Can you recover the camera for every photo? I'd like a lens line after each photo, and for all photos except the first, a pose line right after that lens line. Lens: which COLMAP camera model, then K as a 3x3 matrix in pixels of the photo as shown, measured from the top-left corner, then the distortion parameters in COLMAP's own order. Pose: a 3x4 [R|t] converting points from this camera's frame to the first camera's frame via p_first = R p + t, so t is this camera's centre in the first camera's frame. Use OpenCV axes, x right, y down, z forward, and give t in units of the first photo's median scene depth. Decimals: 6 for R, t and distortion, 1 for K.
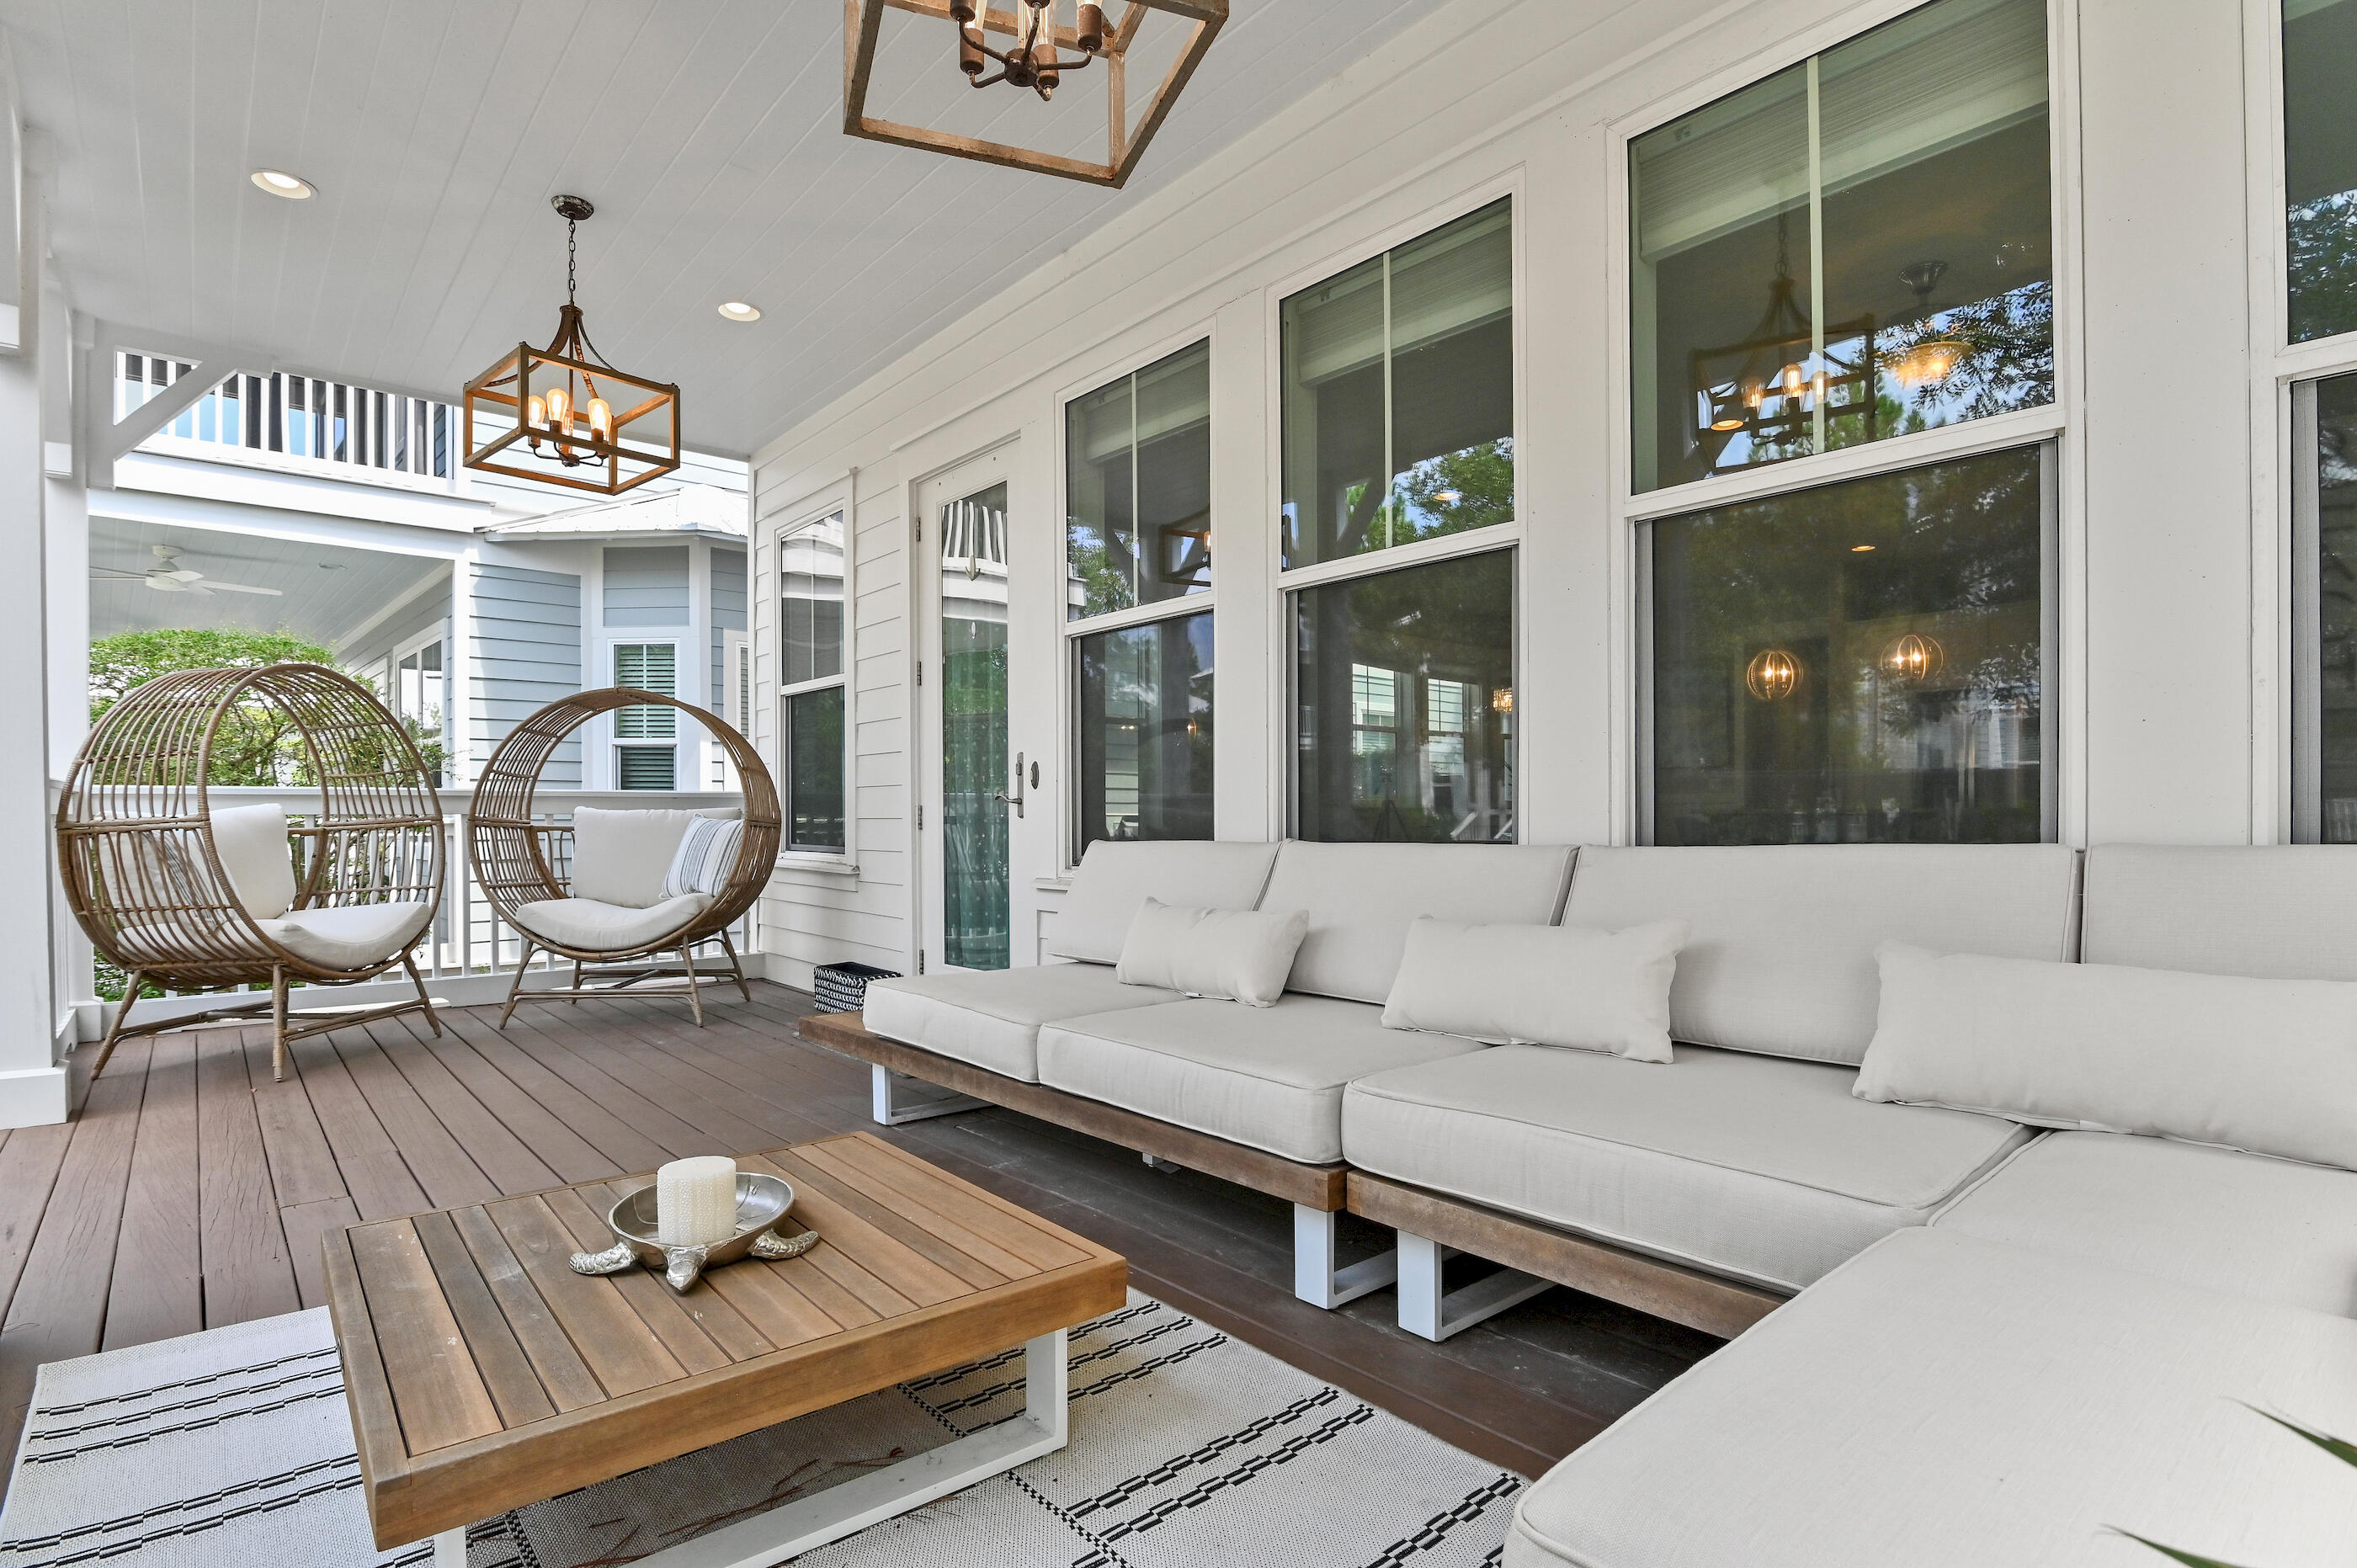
lens RADIAL K [[1180.1, 0, 1177.7], [0, 1180.1, 839.0], [0, 0, 1]] dist [-0.003055, -0.001214]
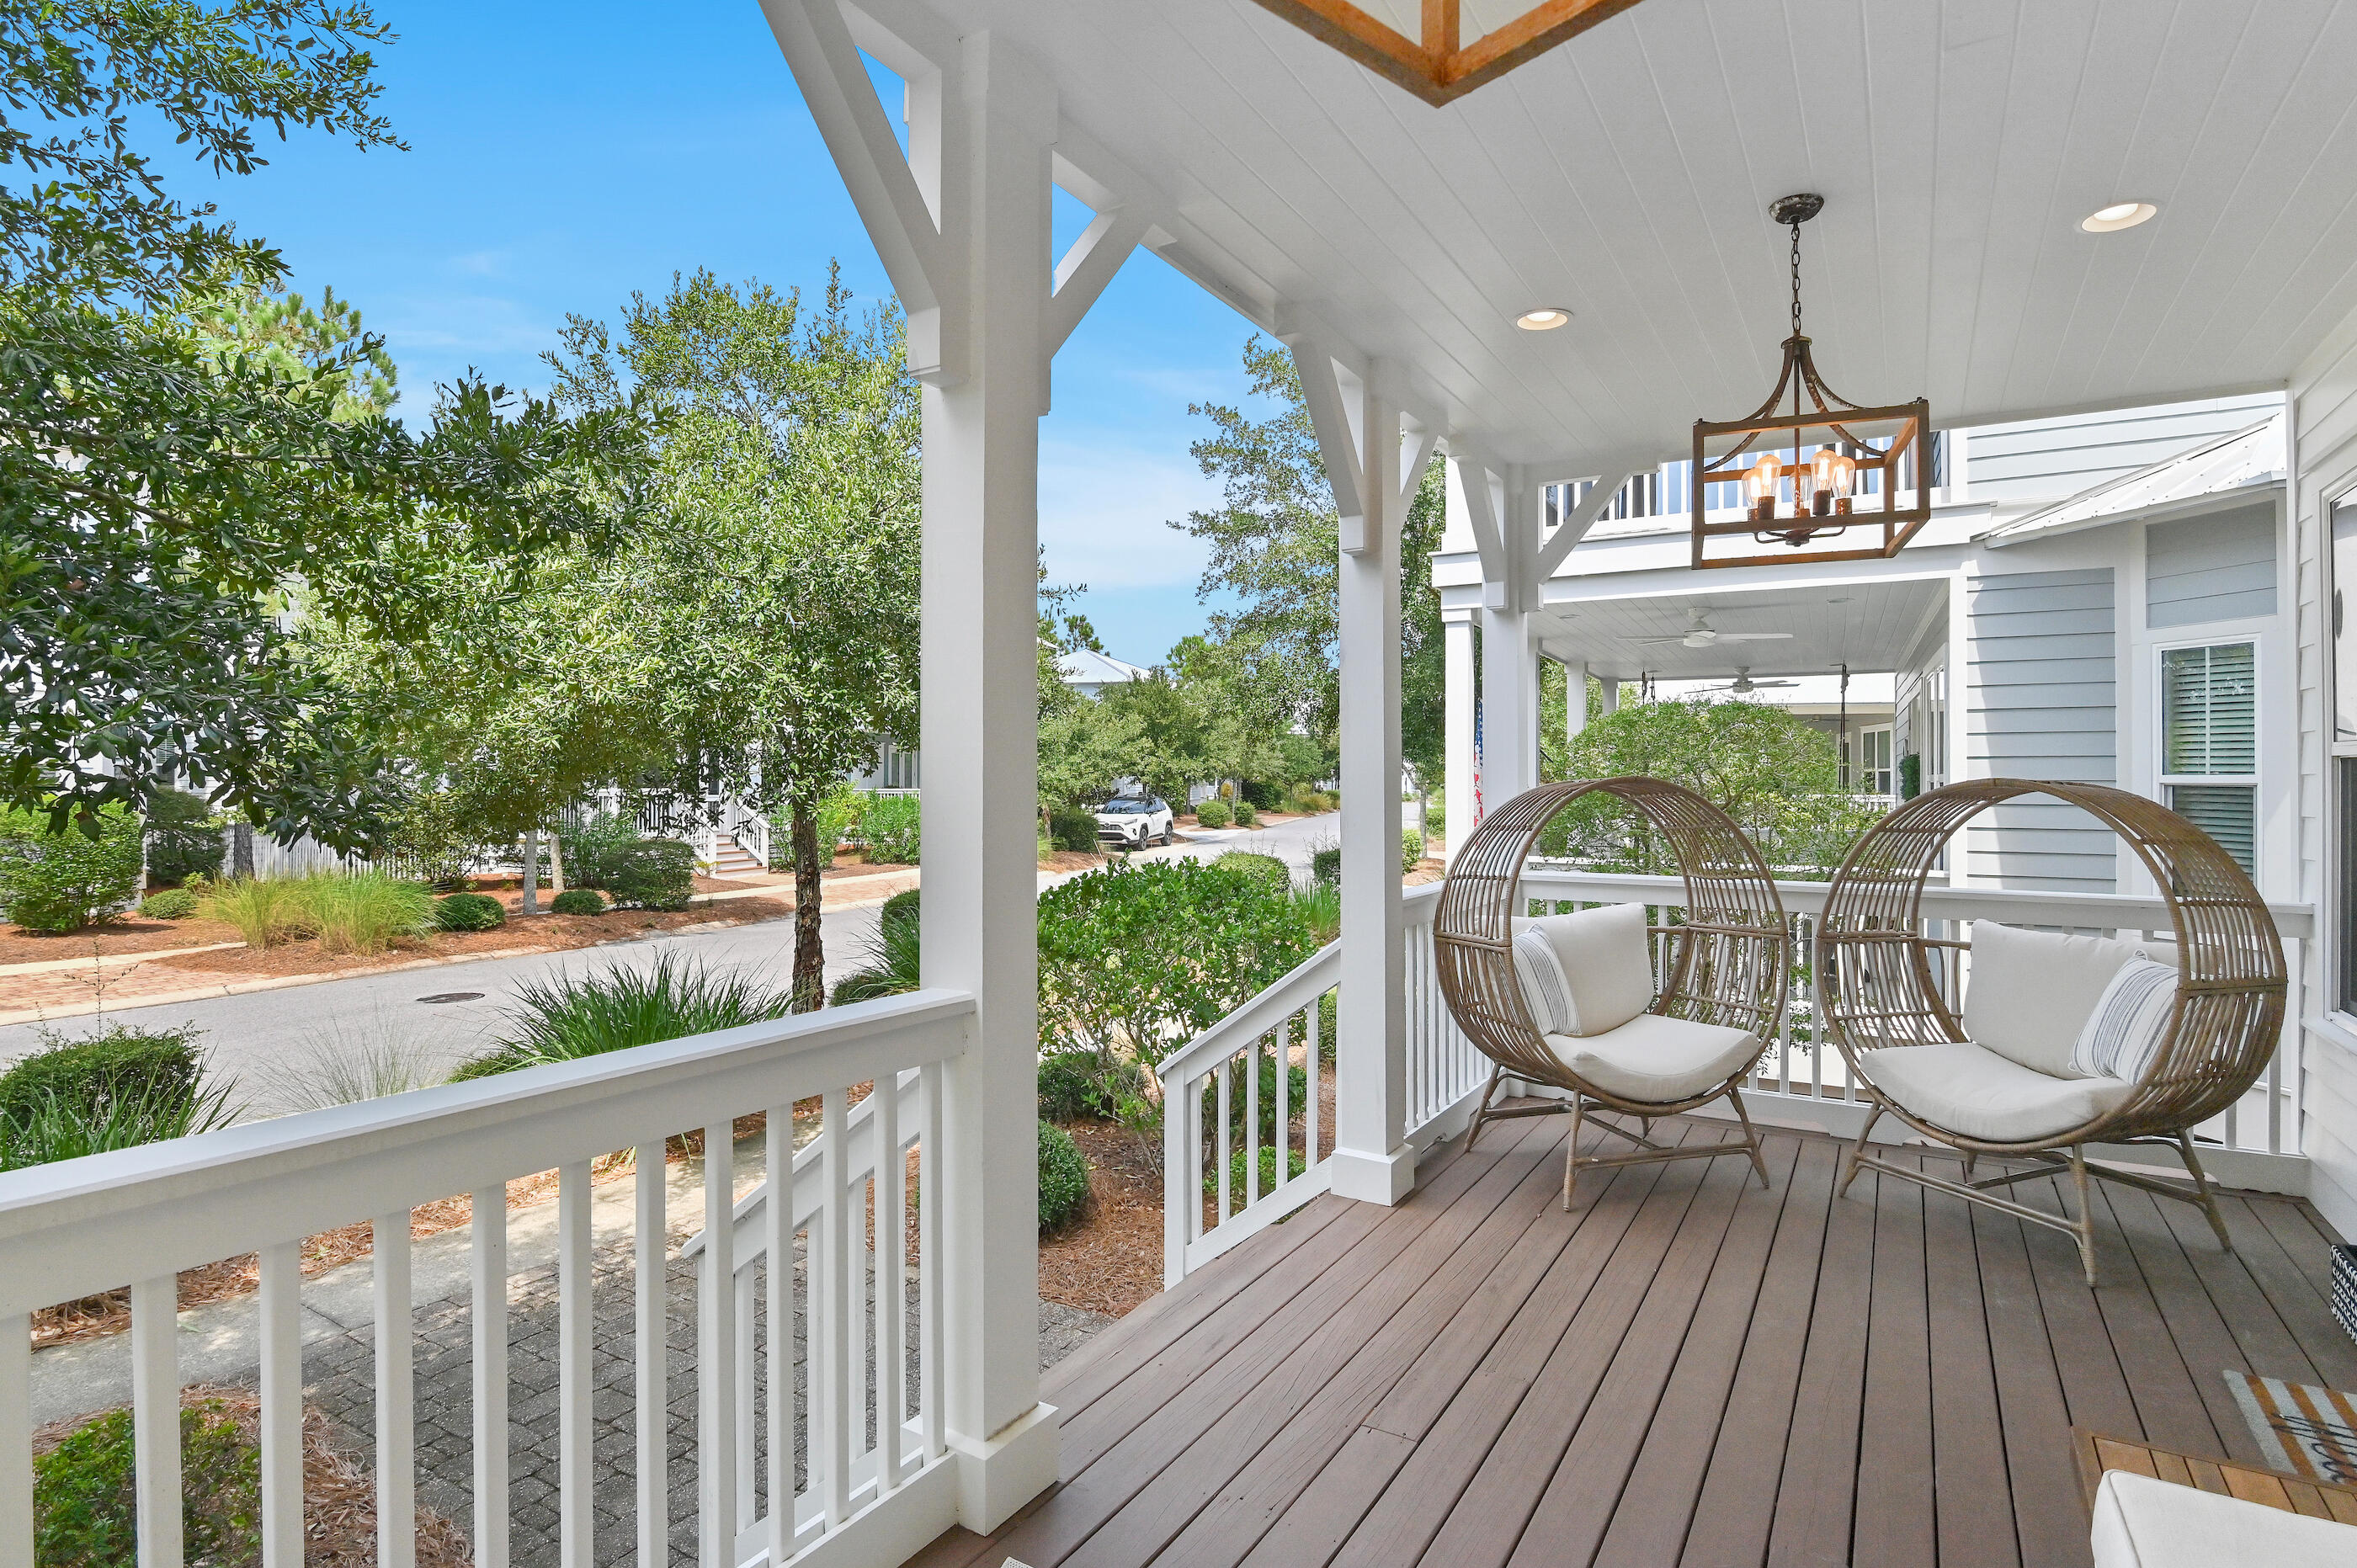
lens RADIAL K [[1205.8, 0, 1172.1], [0, 1205.8, 776.1], [0, 0, 1]] dist [0.001683, -0.022998]
pose [[0.314783, 0.003462, -0.949157, 0.070852], [-0.021462, 0.999764, -0.003471, -0.115711], [0.948921, 0.021463, 0.314783, 0.279312]]
